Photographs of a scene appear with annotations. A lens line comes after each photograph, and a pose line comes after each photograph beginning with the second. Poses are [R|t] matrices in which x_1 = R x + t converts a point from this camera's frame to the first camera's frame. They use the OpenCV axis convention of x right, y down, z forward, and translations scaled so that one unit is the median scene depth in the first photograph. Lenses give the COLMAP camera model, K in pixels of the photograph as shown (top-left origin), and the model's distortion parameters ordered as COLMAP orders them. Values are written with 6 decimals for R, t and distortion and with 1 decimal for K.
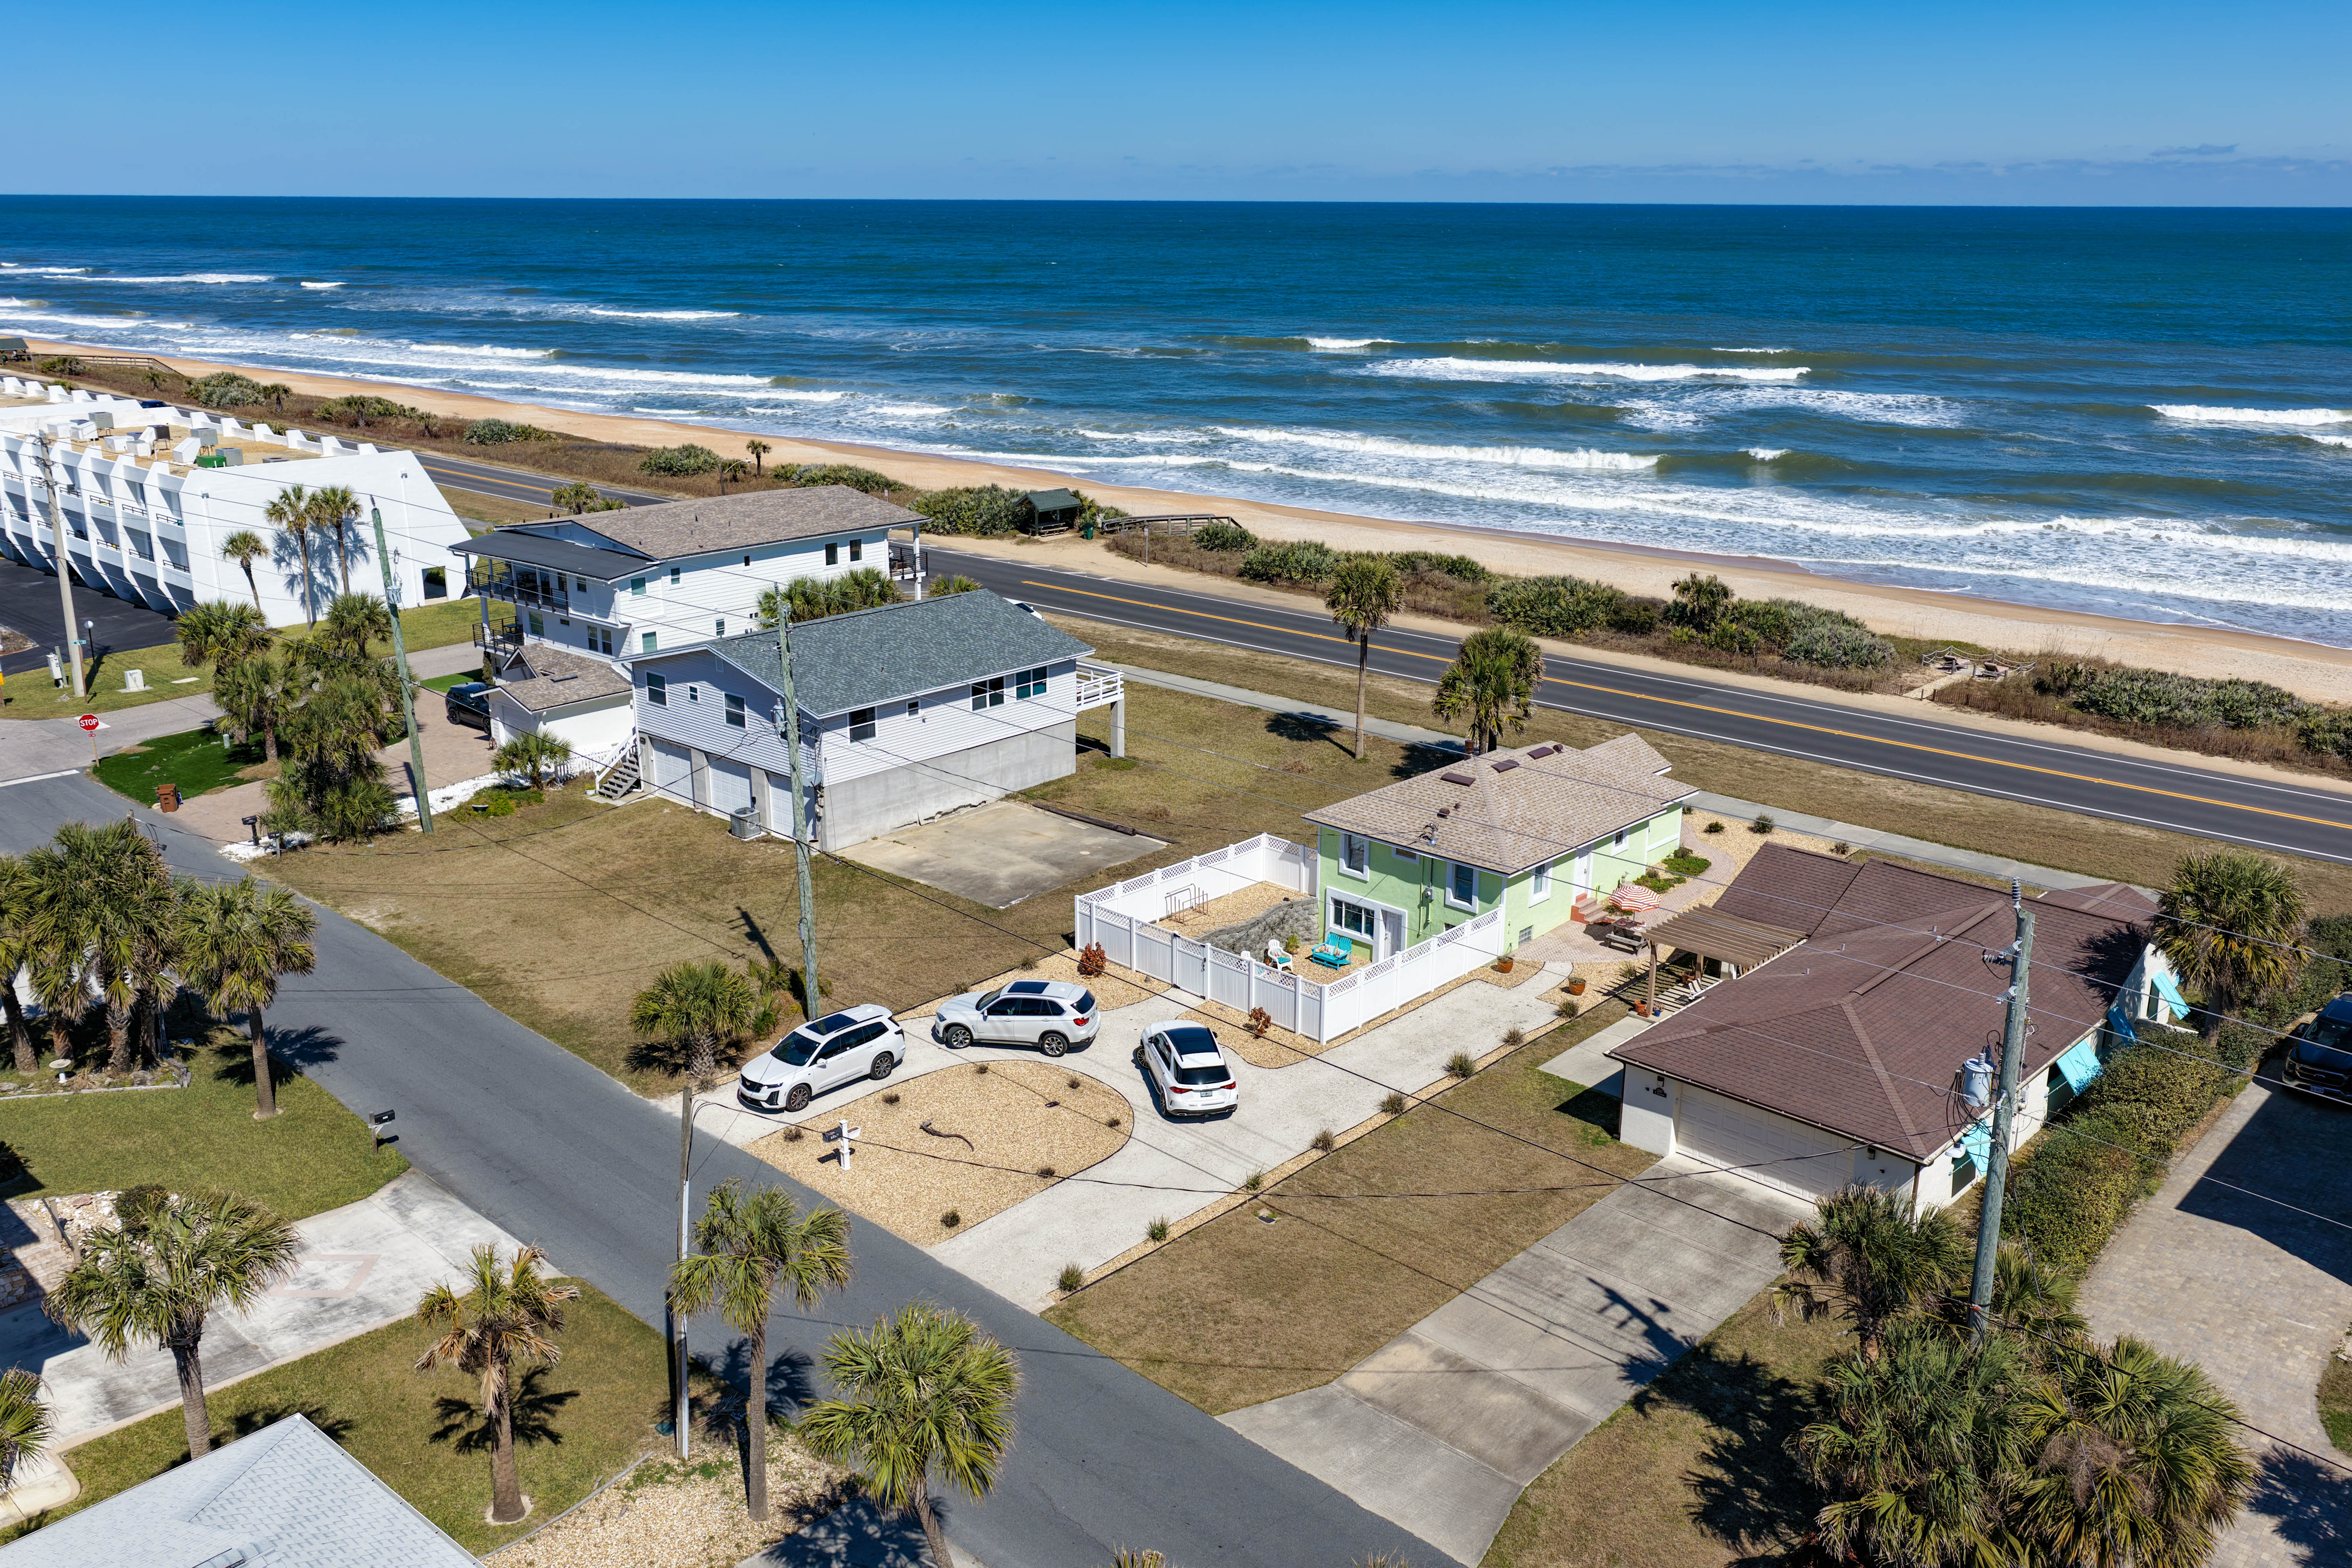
lens RADIAL K [[1960.6, 0, 1167.5], [0, 1960.6, 789.4], [0, 0, 1]] dist [-0.013835, 0.035146]
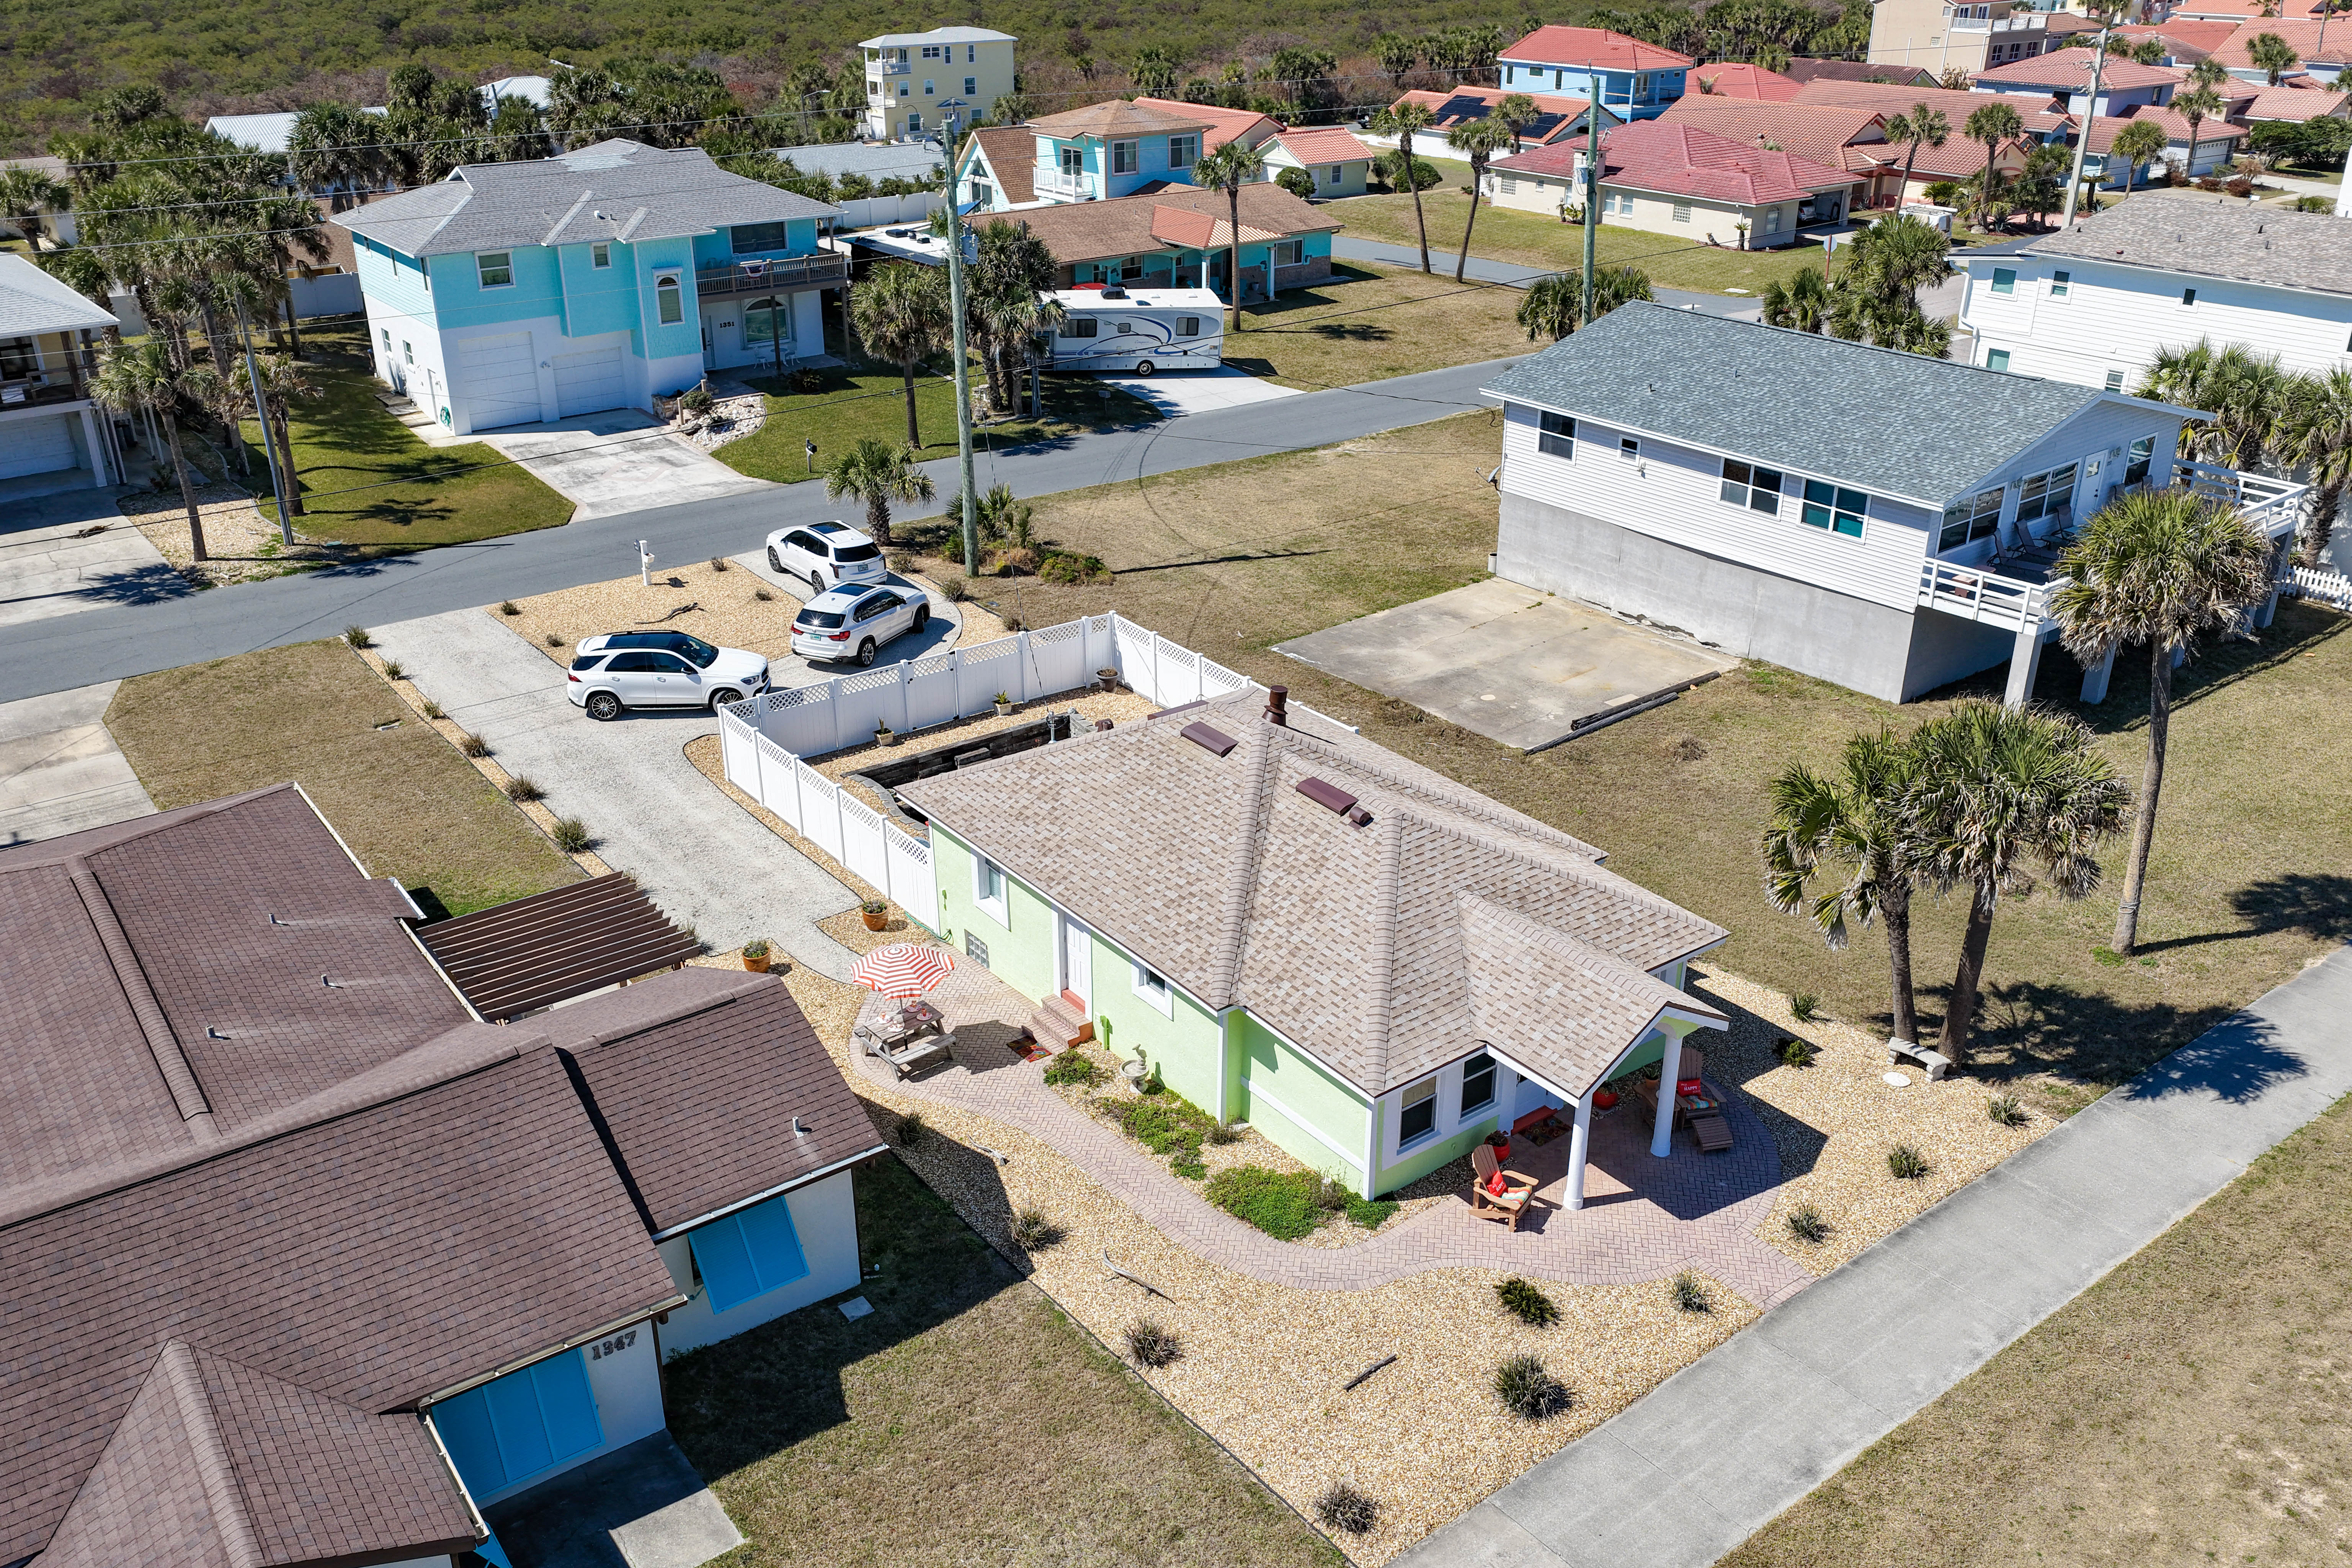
lens RADIAL K [[1960.7, 0, 1186.9], [0, 1960.7, 785.7], [0, 0, 1]] dist [-0.013835, 0.035146]
pose [[-0.167956, 0.409314, -0.896801, 0.614971], [-0.287782, 0.849738, 0.441731, -0.217757], [0.942853, 0.332275, -0.024925, 0.977829]]
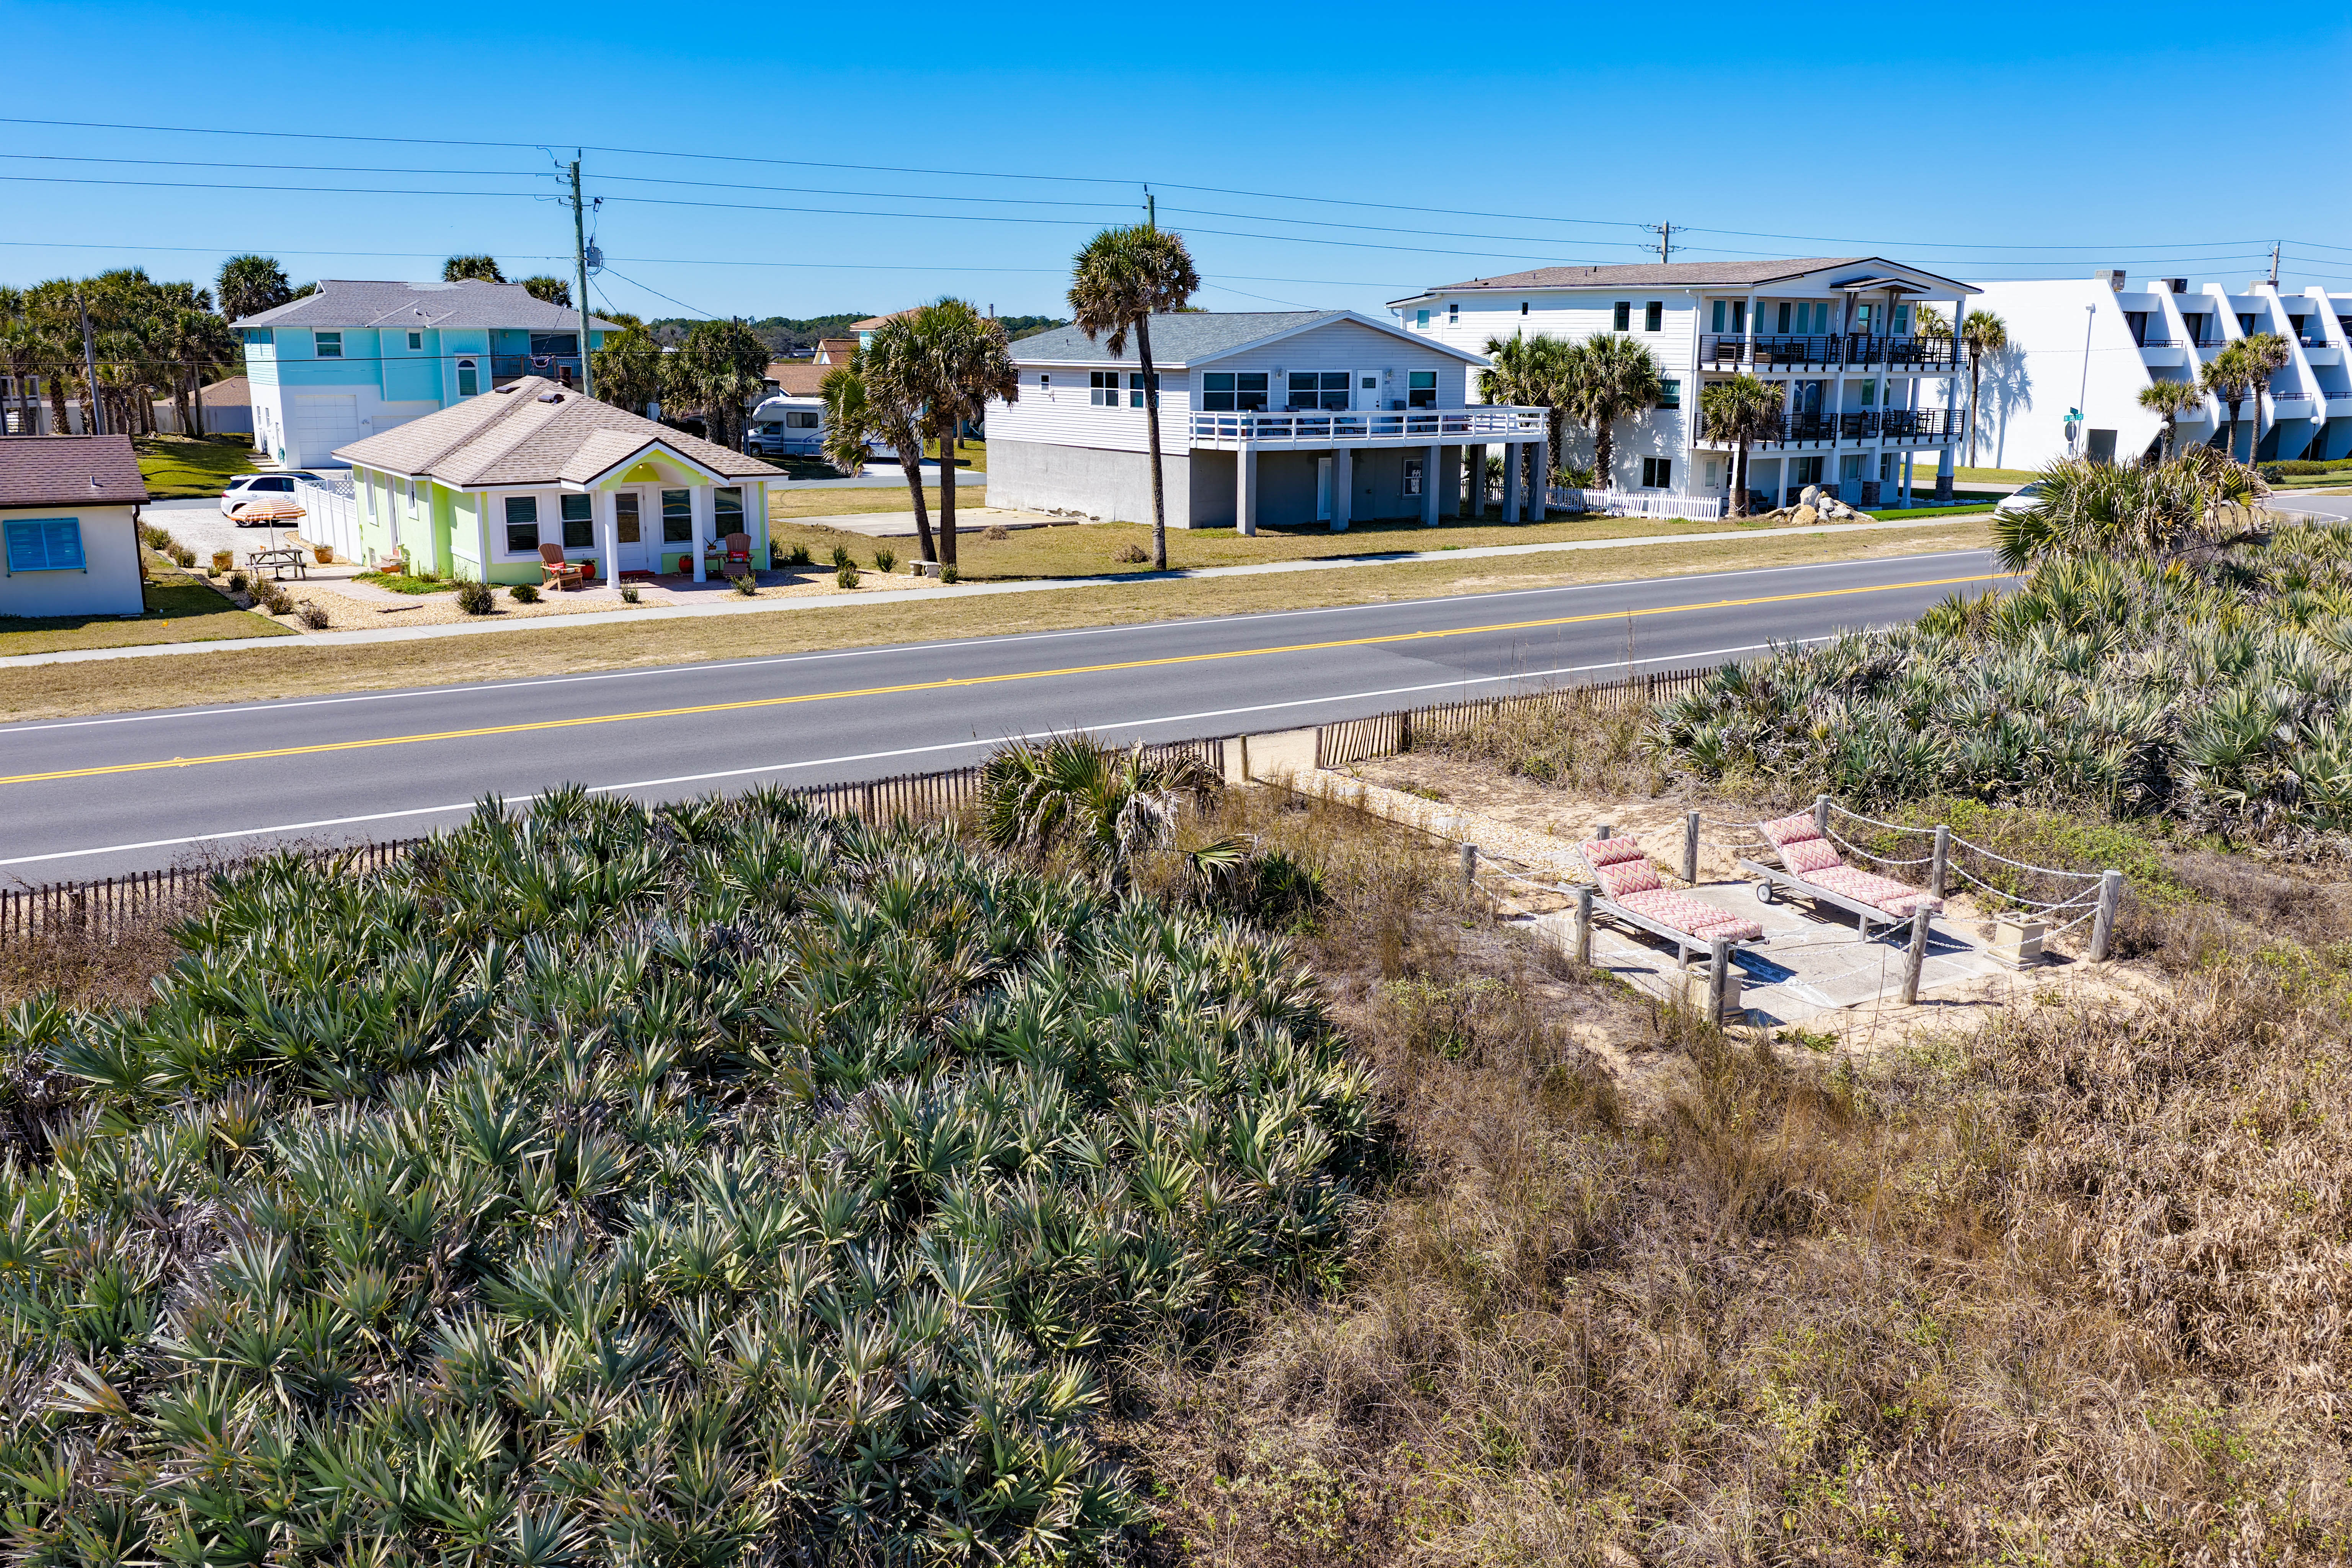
lens RADIAL K [[1960.7, 0, 1180.7], [0, 1960.7, 783.4], [0, 0, 1]] dist [-0.013835, 0.035146]
pose [[-0.239324, 0.206646, -0.948695, 0.835631], [-0.288285, 0.917903, 0.272664, -0.149296], [0.927155, 0.338749, -0.160104, 1.369761]]
